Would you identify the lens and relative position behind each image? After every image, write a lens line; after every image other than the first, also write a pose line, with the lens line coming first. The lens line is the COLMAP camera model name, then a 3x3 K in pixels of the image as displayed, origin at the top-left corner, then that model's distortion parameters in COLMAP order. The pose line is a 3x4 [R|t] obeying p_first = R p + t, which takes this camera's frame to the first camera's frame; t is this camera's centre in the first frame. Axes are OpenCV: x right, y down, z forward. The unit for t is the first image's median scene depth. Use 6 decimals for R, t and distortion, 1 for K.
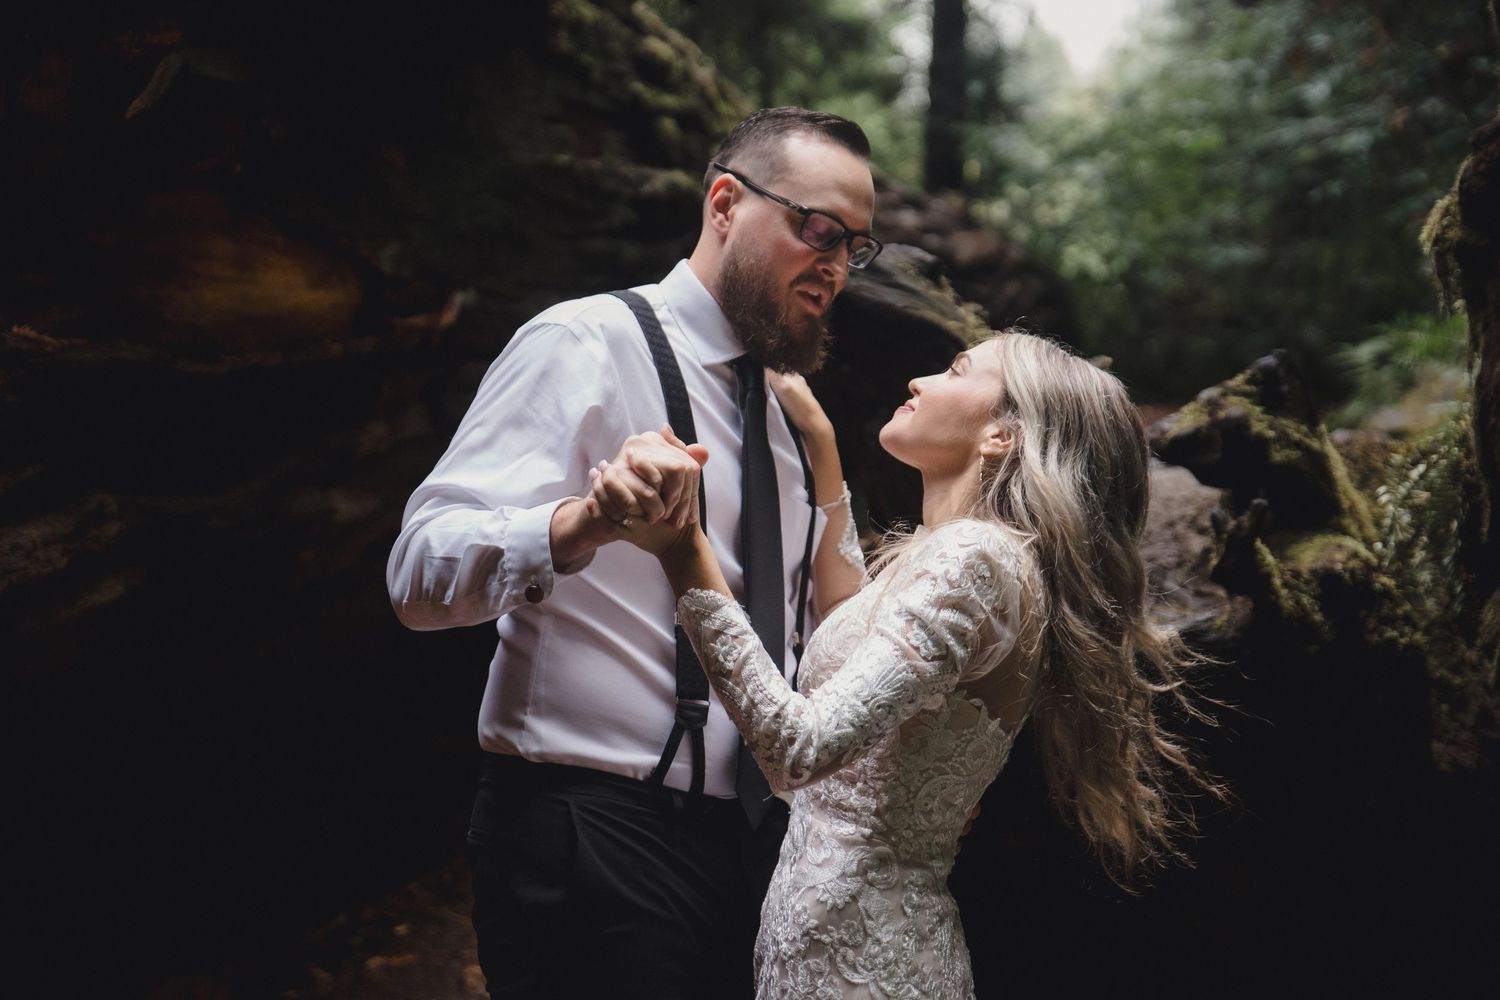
lens RADIAL K [[2411.6, 0, 778.3], [0, 2411.6, 498.1], [0, 0, 1]] dist [0.177049, -0.070545]
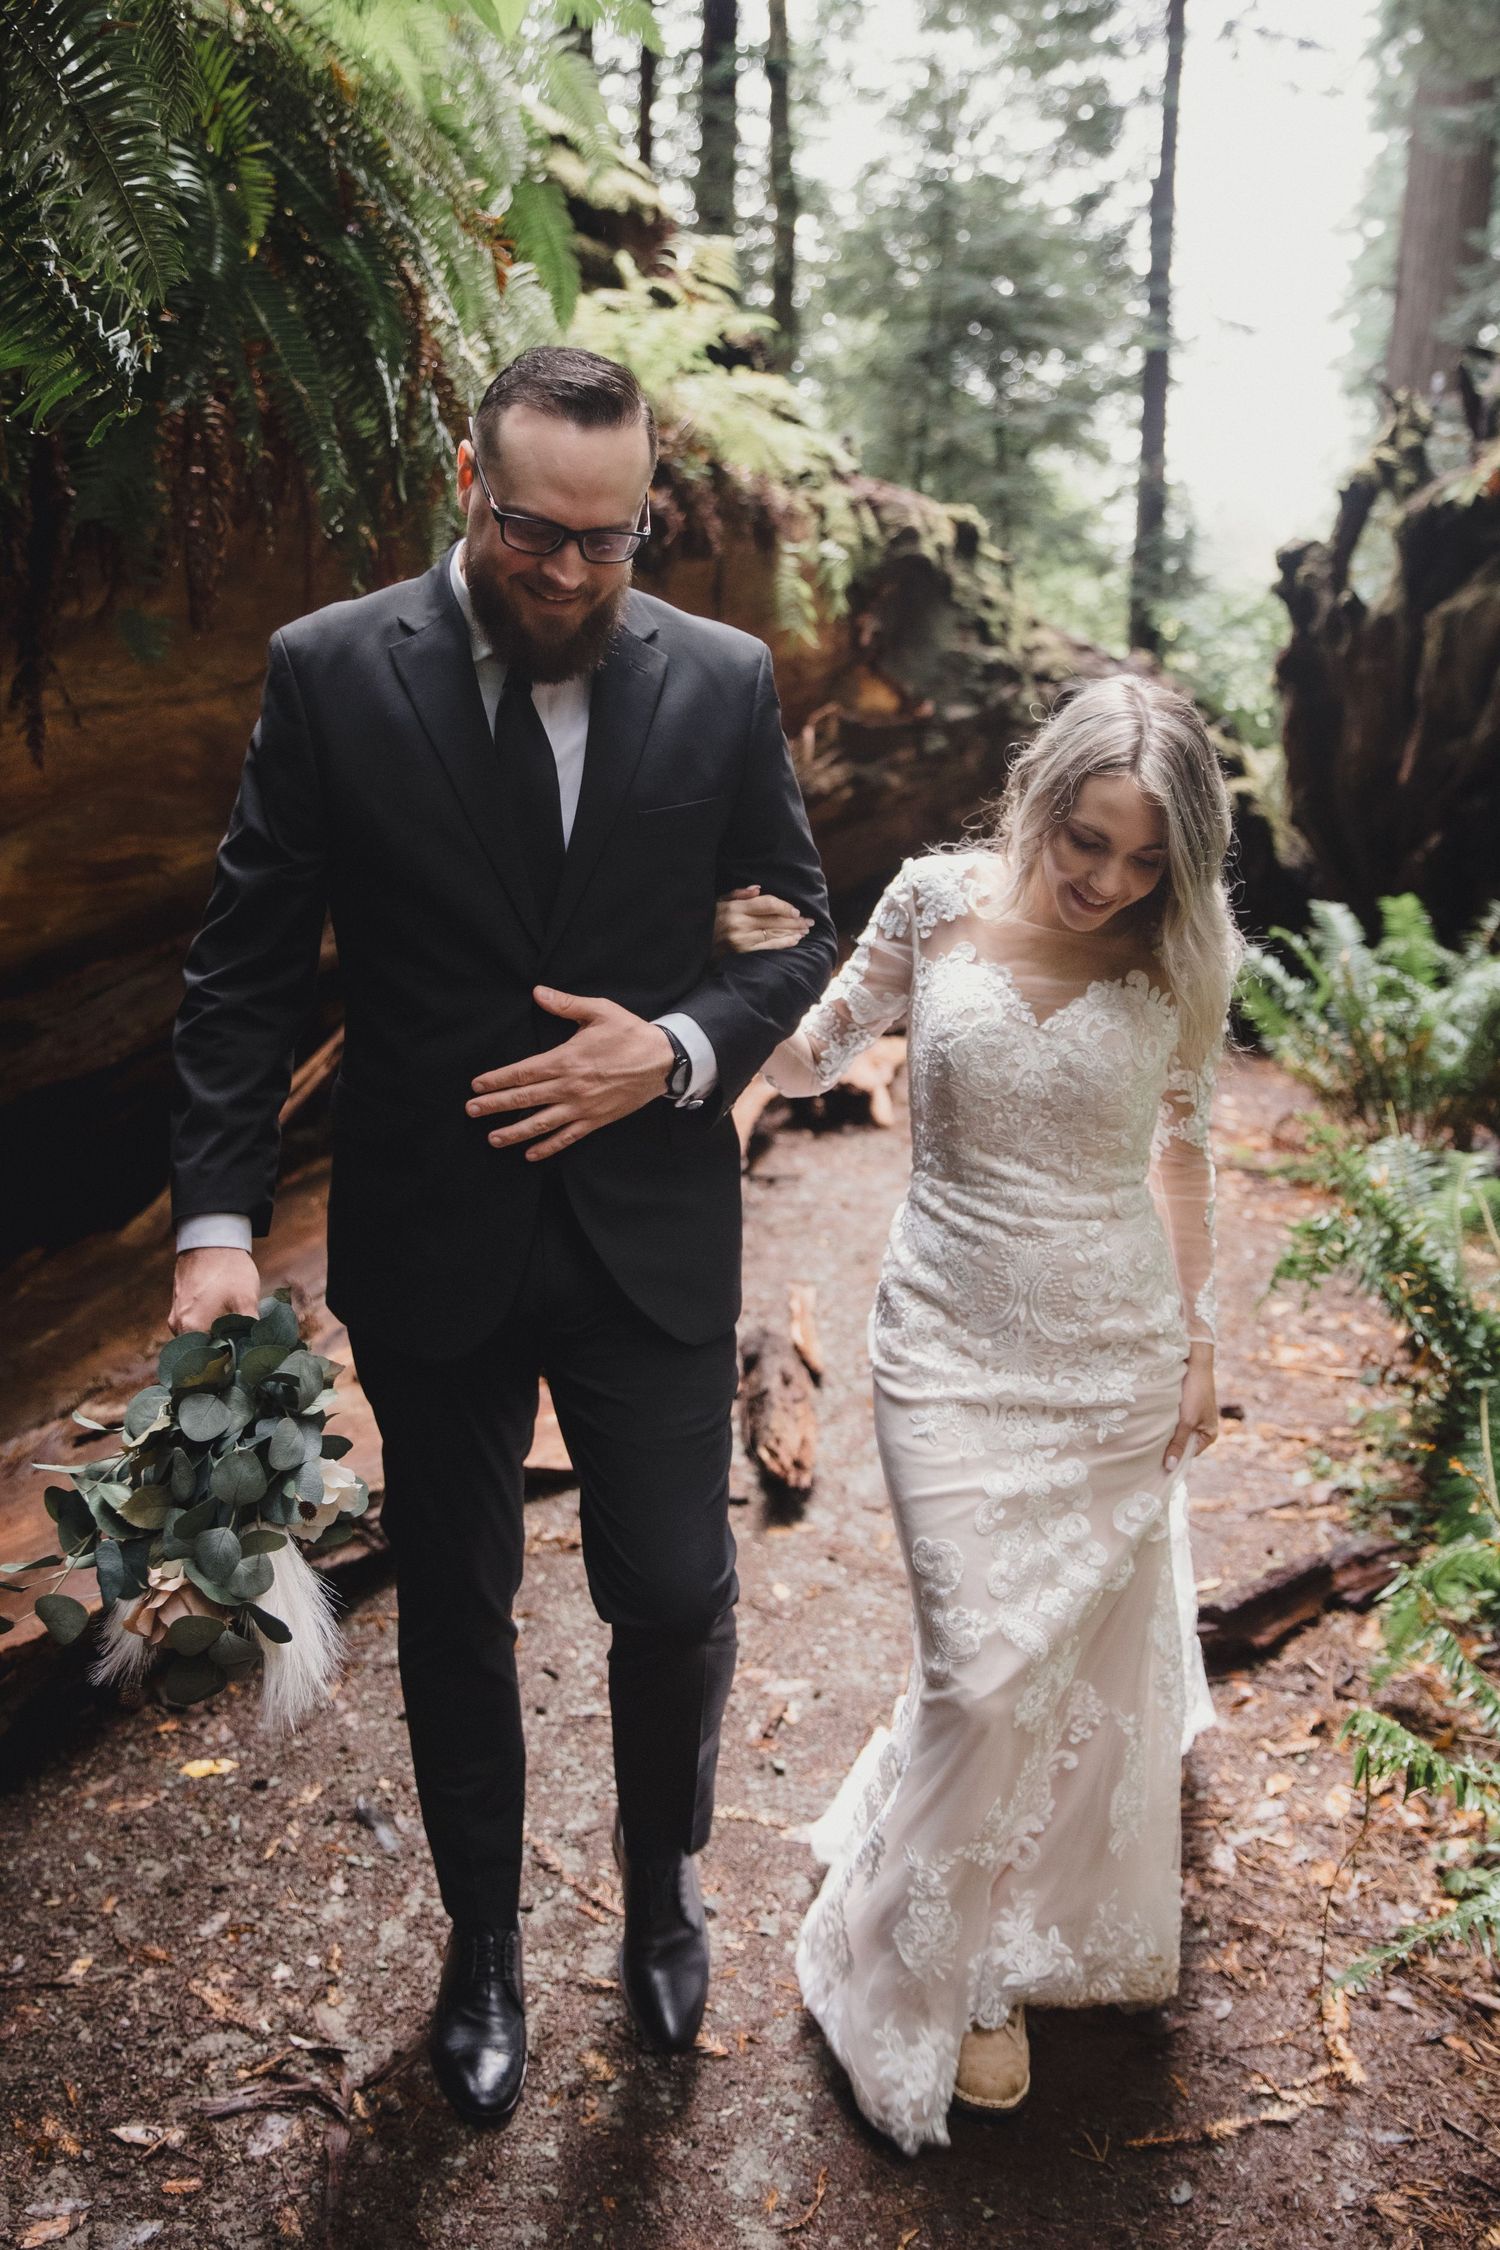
lens RADIAL K [[2304.0, 0, 750.0], [0, 2304.0, 1125.0], [0, 0, 1]] dist [0.003439, 0.013477]
pose [[0.994810, 0.021844, -0.099381, -0.083276], [-0.013825, 0.996644, 0.080680, 0.214326], [0.100810, -0.078887, 0.991773, -1.884074]]
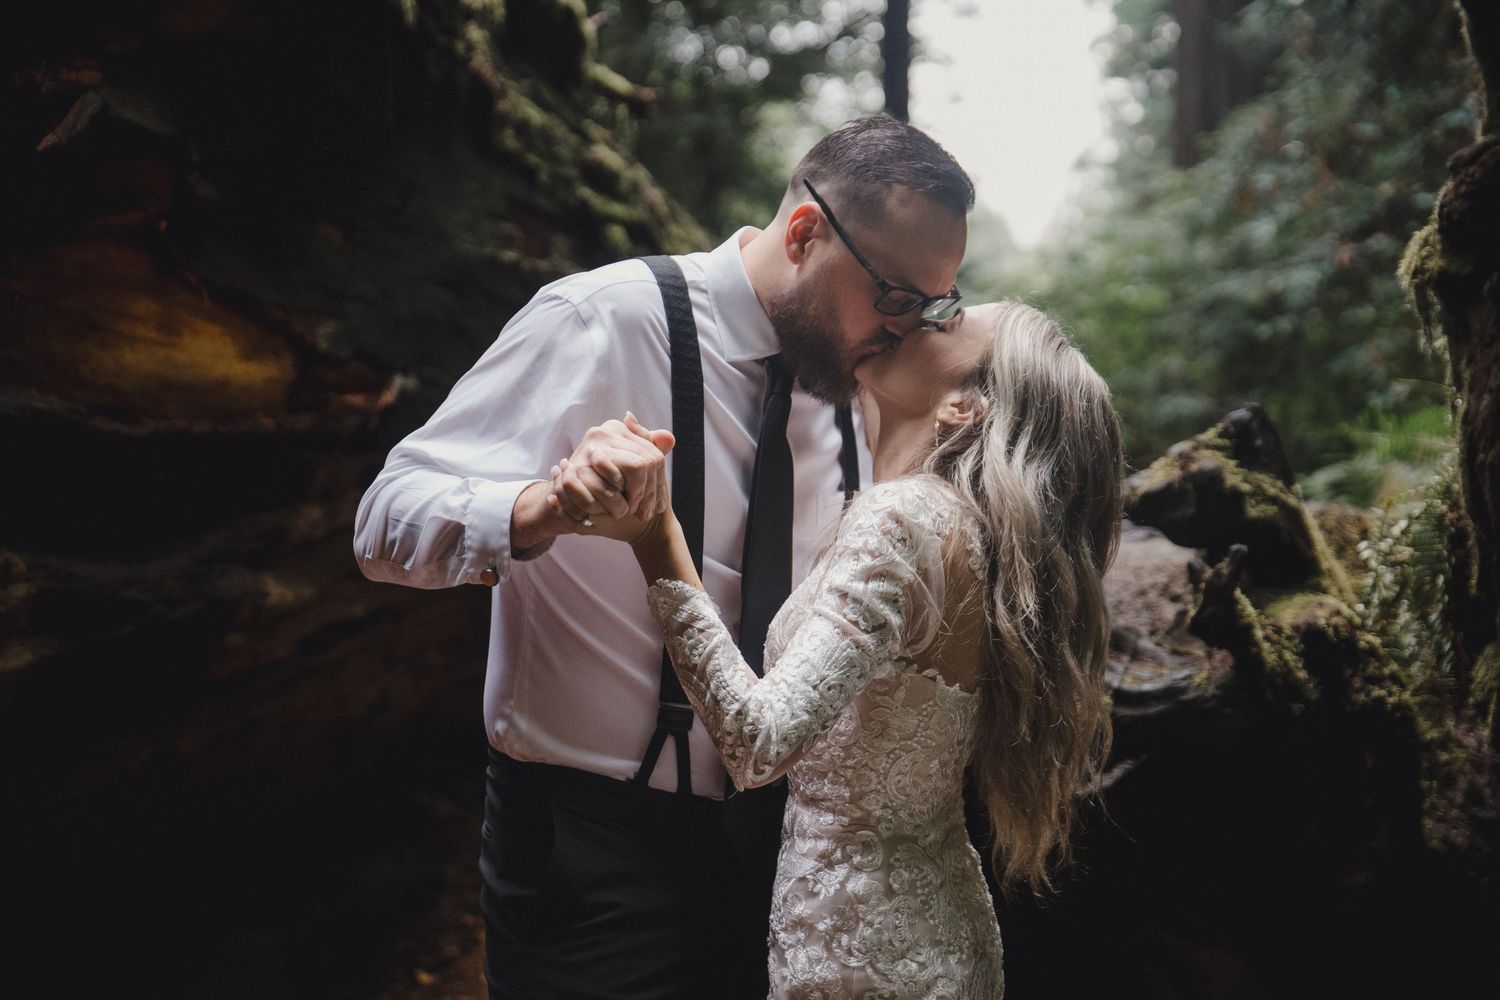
lens RADIAL K [[2388.1, 0, 770.8], [0, 2388.1, 501.3], [0, 0, 1]] dist [0.163409, -0.056213]
pose [[0.999828, -0.009105, 0.016144, 0.000637], [0.010239, 0.997379, -0.071629, 0.044119], [-0.015449, 0.071782, 0.997301, 0.059915]]
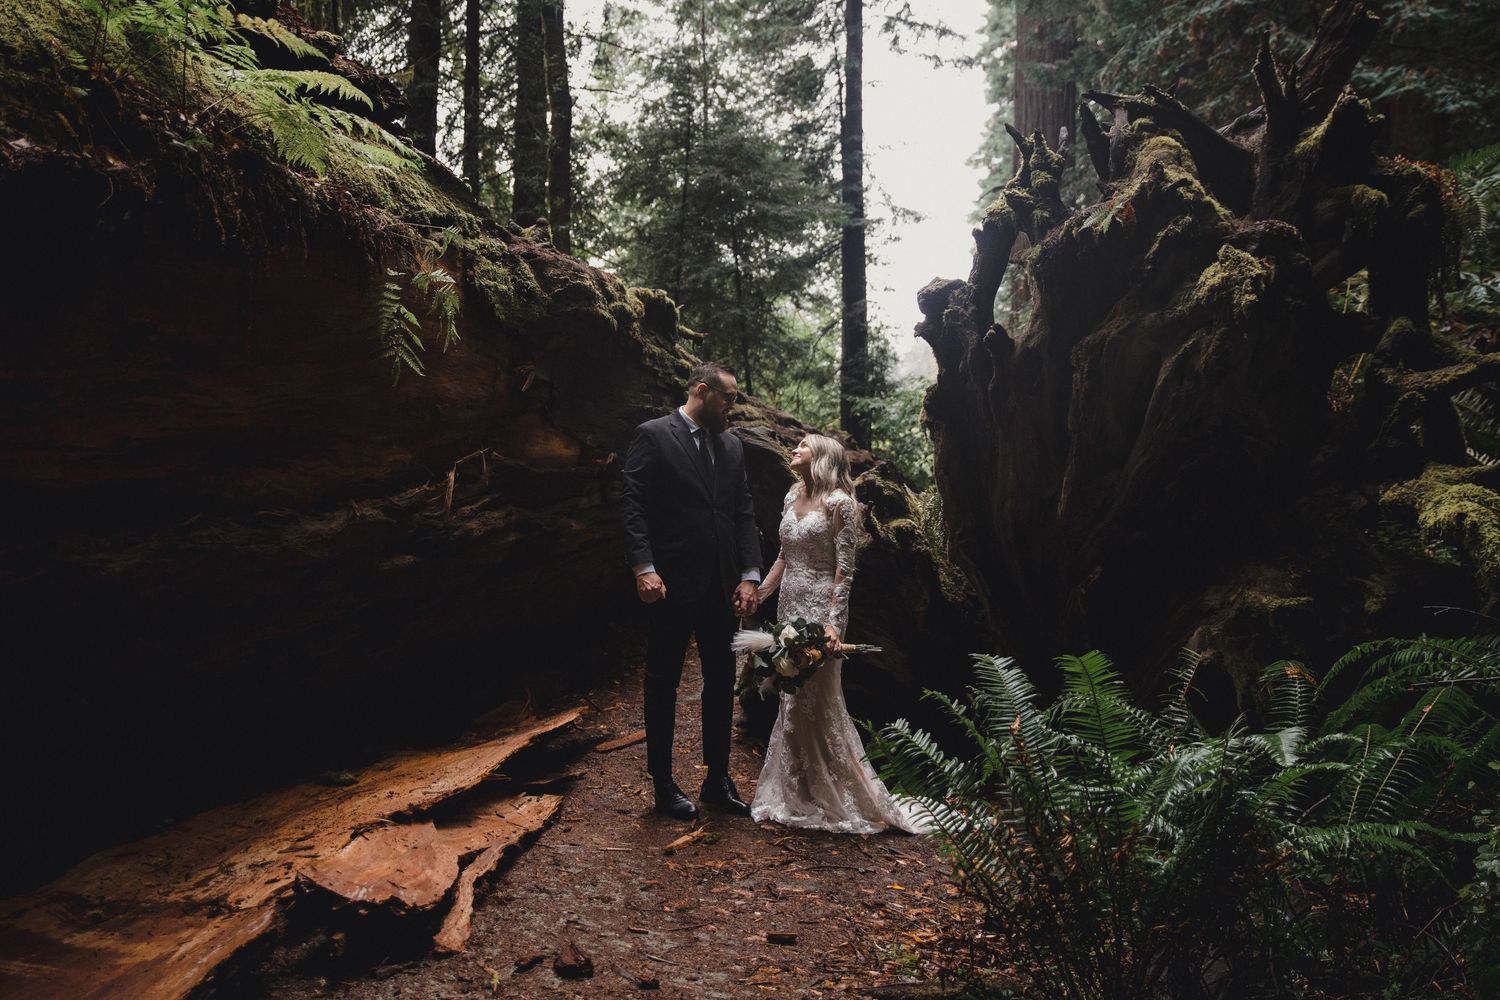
lens RADIAL K [[1536.0, 0, 750.0], [0, 1536.0, 500.0], [0, 0, 1]] dist [0.003439, 0.013477]
pose [[0.999756, -0.017951, -0.012848, 0.058566], [0.016729, 0.995840, -0.089568, 0.160980], [0.014402, 0.089331, 0.995898, -0.924300]]
